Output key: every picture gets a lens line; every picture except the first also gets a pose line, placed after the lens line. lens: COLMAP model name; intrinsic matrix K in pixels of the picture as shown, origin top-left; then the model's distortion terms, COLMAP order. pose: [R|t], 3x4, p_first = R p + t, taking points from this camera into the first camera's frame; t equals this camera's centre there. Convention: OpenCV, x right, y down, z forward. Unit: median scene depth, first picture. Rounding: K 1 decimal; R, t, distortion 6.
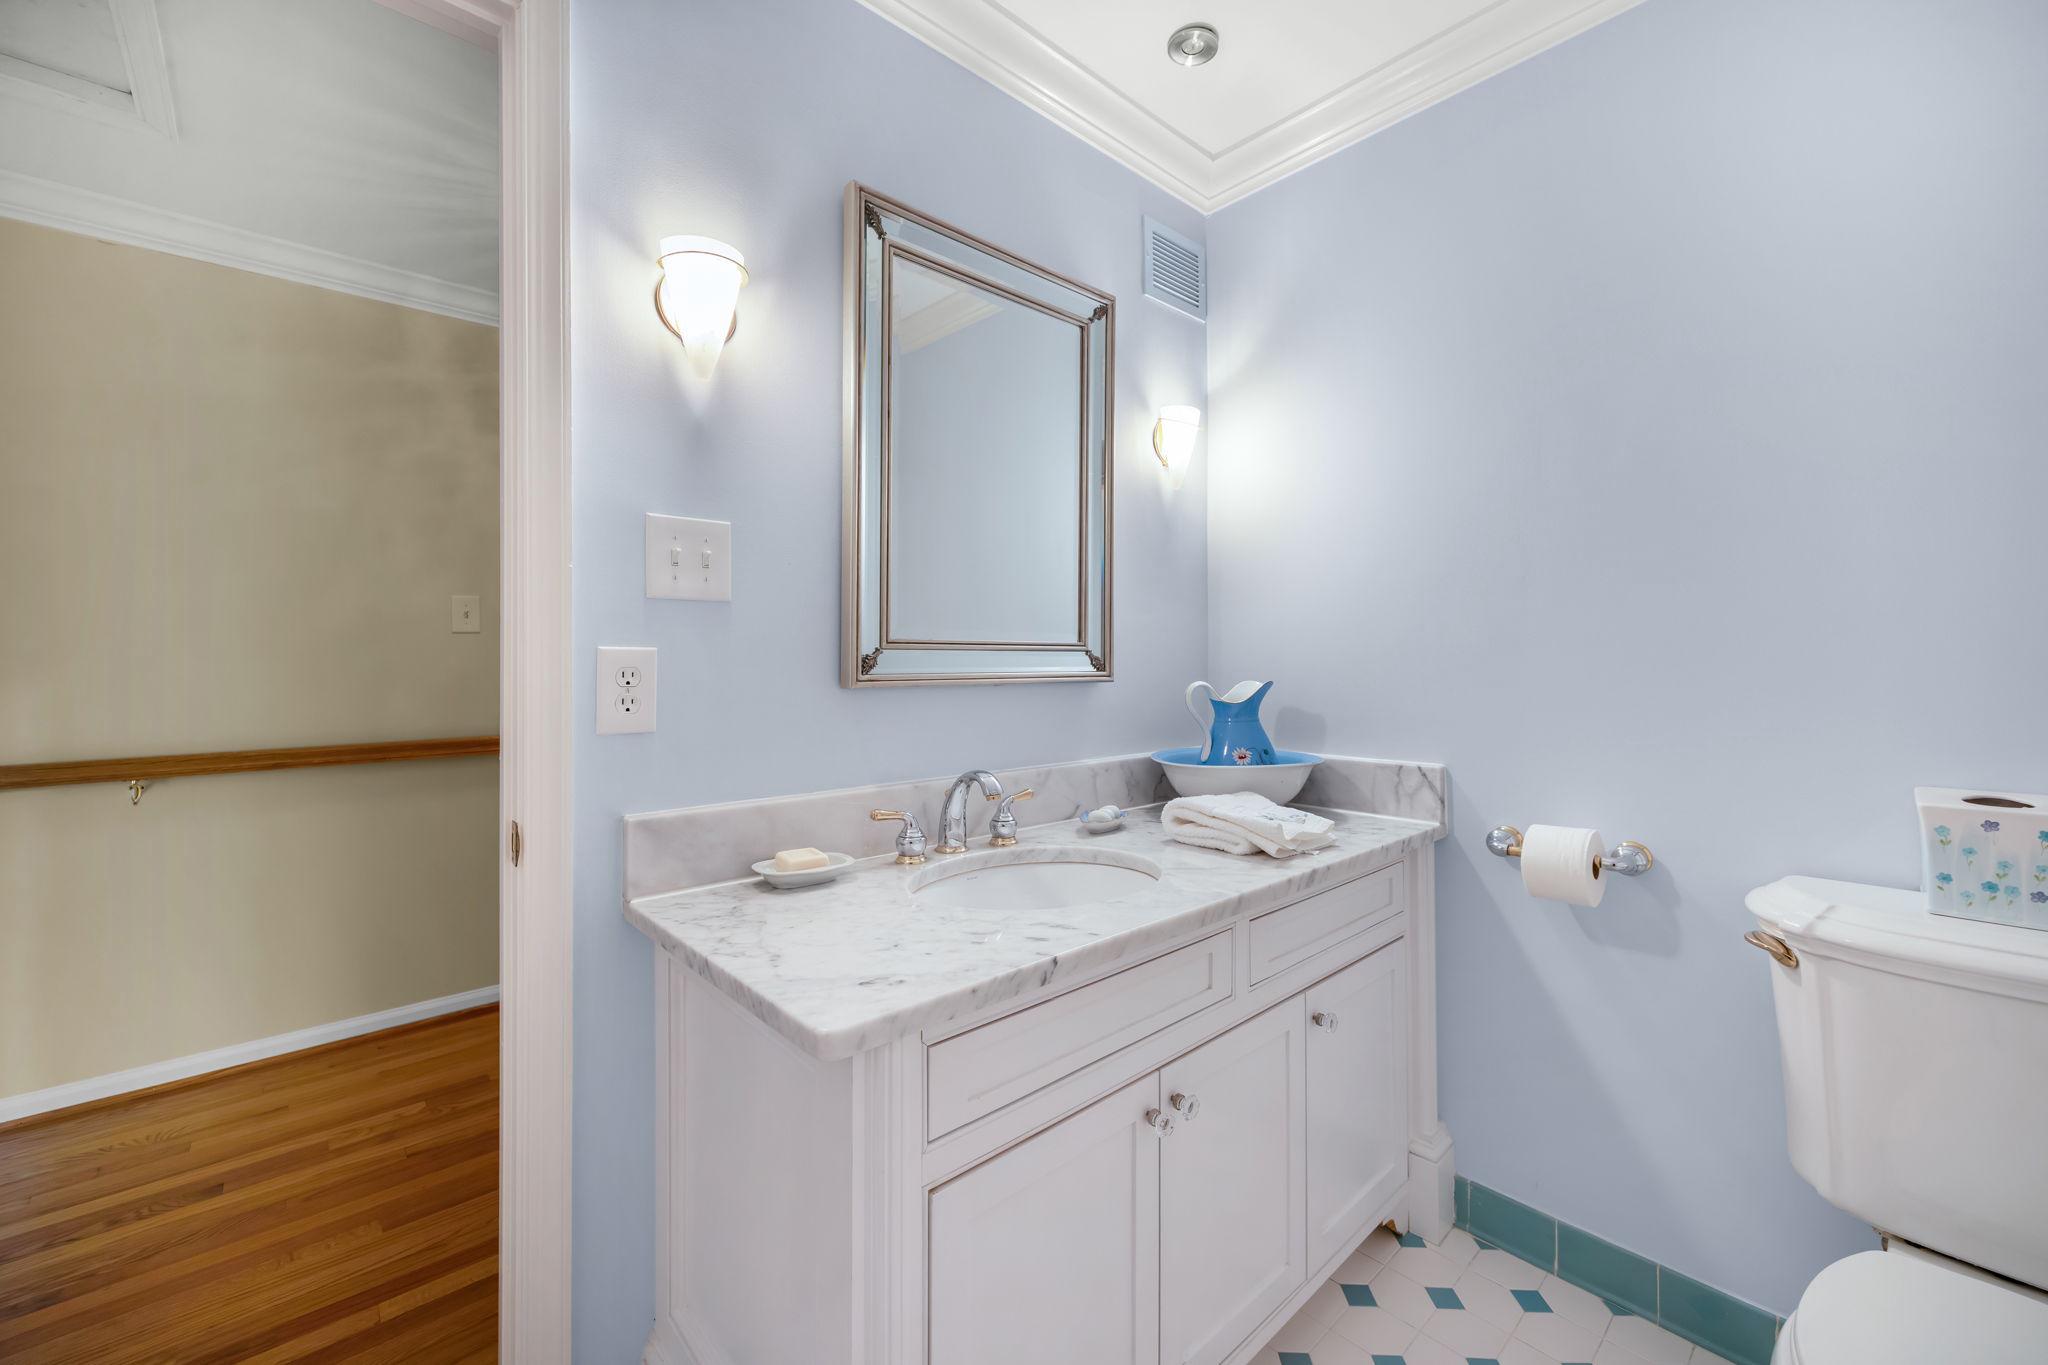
lens RADIAL K [[826.7, 0, 1039.7], [0, 826.7, 674.3], [0, 0, 1]] dist [-0.002637, -0.000113]
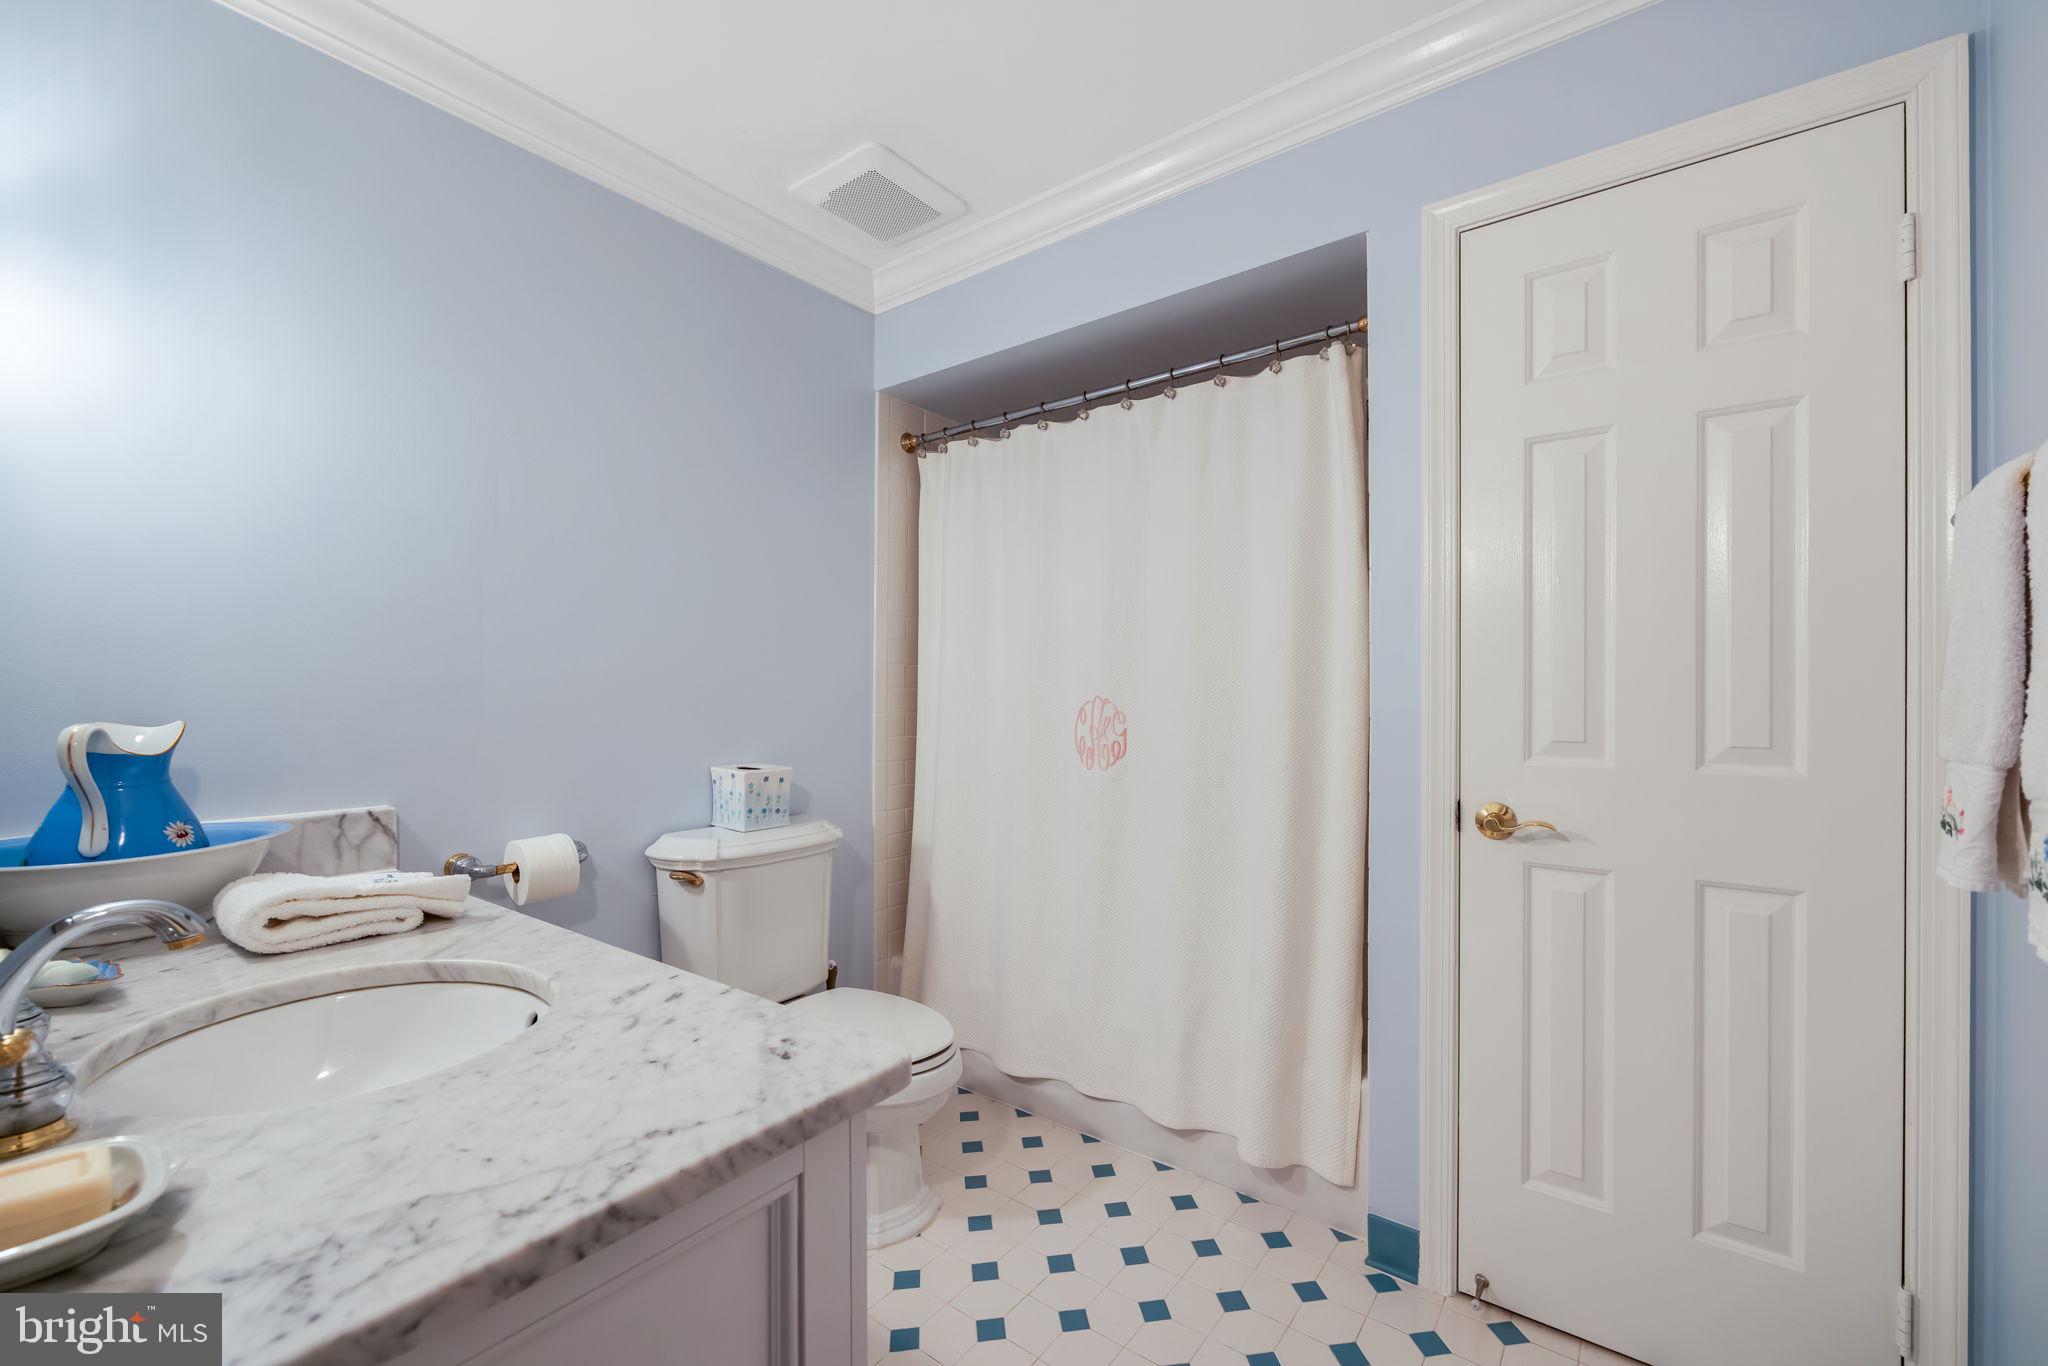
lens RADIAL K [[826.7, 0, 1036.5], [0, 826.7, 694.5], [0, 0, 1]] dist [-0.002637, -0.000113]
pose [[-0.179890, 0.006454, 0.983666, -0.884777], [0.017928, 0.999834, -0.003282, -0.000435], [-0.983523, 0.017045, -0.179975, 0.702812]]
